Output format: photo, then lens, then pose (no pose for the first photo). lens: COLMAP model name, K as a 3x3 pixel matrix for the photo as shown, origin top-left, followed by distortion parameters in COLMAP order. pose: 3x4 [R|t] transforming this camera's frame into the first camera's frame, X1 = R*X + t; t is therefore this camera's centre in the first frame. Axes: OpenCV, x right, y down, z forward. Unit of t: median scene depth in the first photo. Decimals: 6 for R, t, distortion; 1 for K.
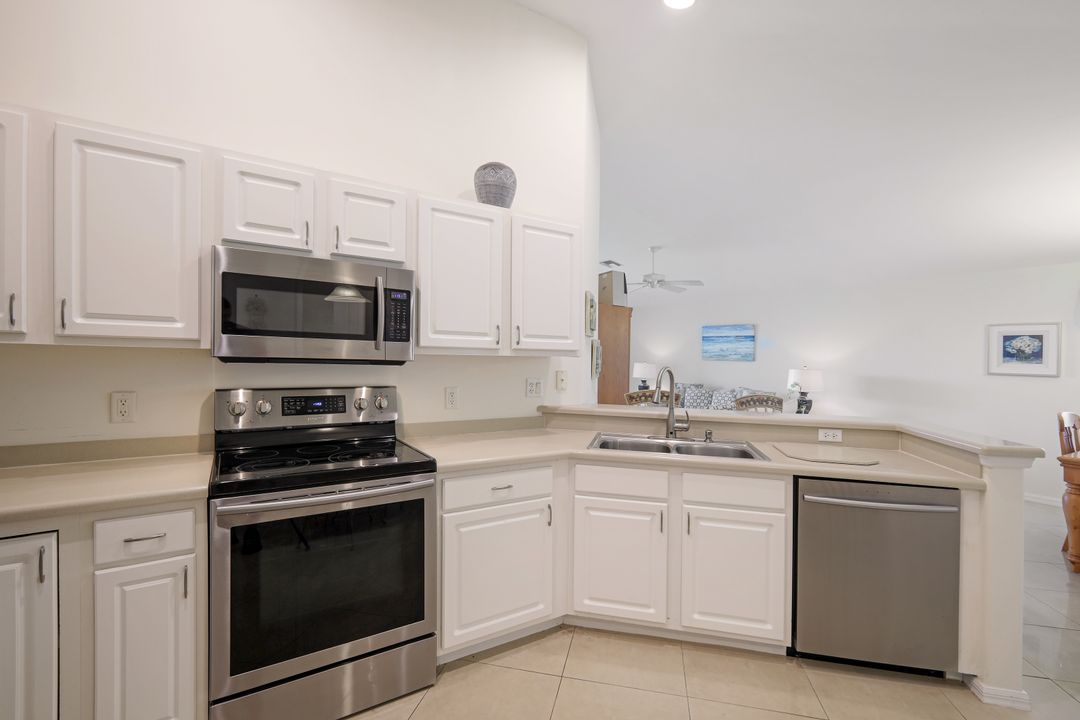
lens RADIAL K [[473.8, 0, 538.5], [0, 473.8, 353.7], [0, 0, 1]] dist [0.003216, -0.001394]
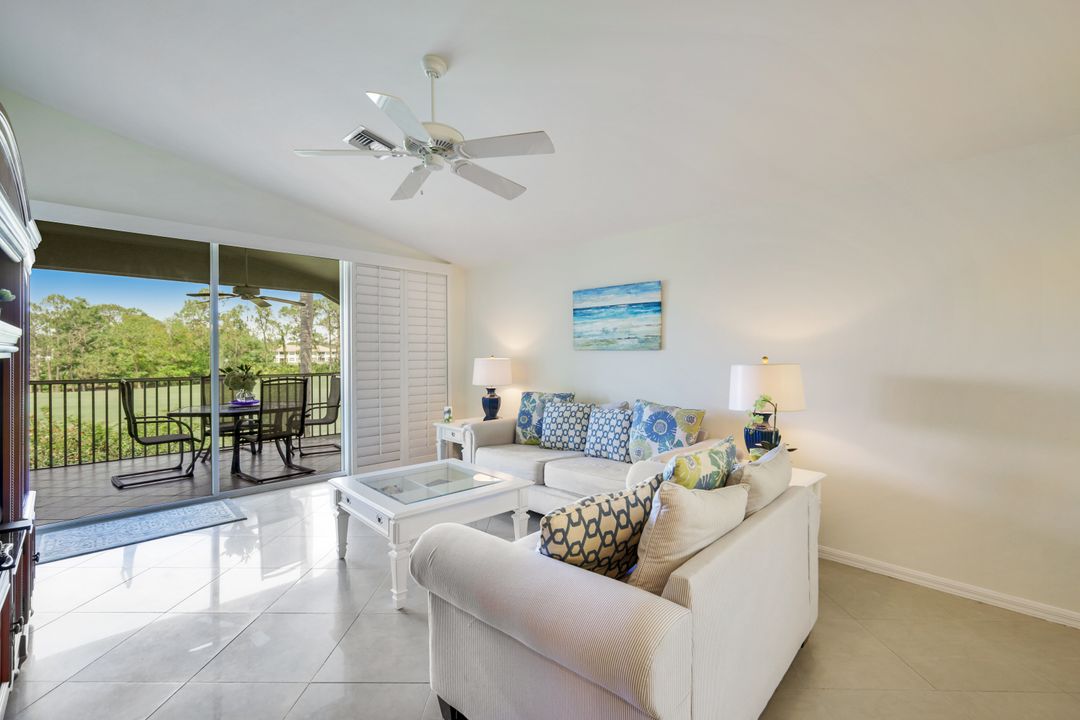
lens RADIAL K [[473.8, 0, 540.6], [0, 473.8, 356.0], [0, 0, 1]] dist [0.003216, -0.001394]
pose [[0.979952, -0.024047, 0.197775, 0.315931], [0.021449, 0.999653, 0.015268, 0.017020], [-0.198073, -0.010720, 0.980129, 0.737625]]
